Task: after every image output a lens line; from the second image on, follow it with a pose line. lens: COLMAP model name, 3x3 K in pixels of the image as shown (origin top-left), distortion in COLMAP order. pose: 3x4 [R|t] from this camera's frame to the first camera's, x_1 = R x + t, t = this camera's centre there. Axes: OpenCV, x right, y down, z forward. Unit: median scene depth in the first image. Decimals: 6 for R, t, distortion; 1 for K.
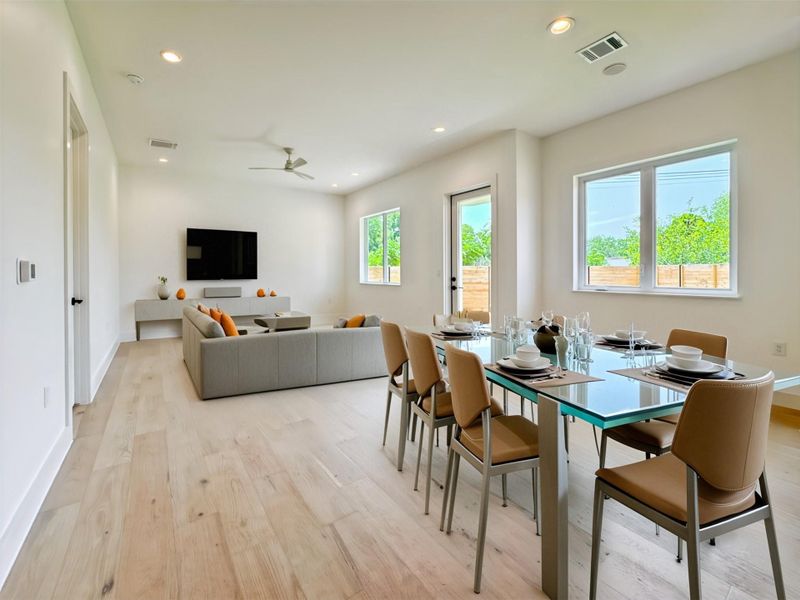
lens RADIAL K [[323.0, 0, 405.6], [0, 323.0, 277.4], [0, 0, 1]] dist [0.007069, 0.000741]
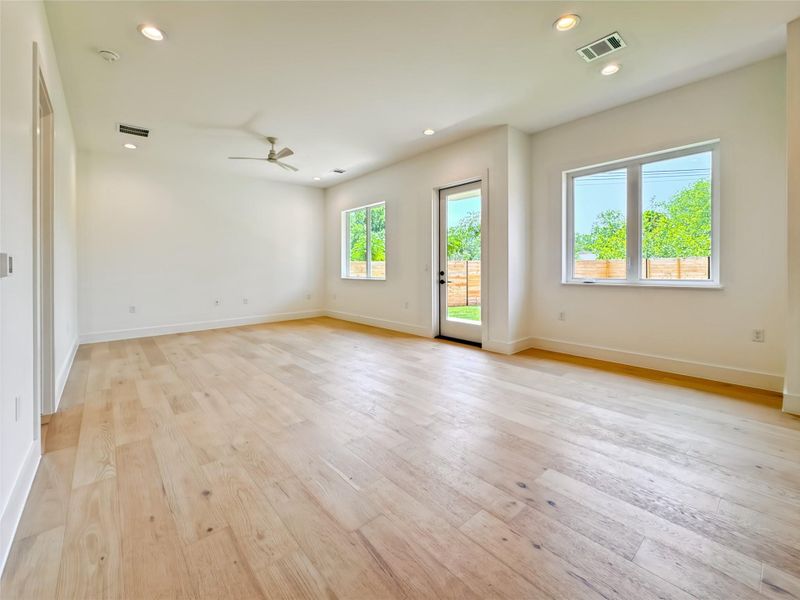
lens RADIAL K [[323.0, 0, 403.4], [0, 323.0, 271.2], [0, 0, 1]] dist [0.007069, 0.000741]
pose [[0.996466, -0.006373, 0.083752, -0.107337], [0.006760, 0.999968, -0.004343, 0.006030], [-0.083722, 0.004893, 0.996477, 0.025624]]
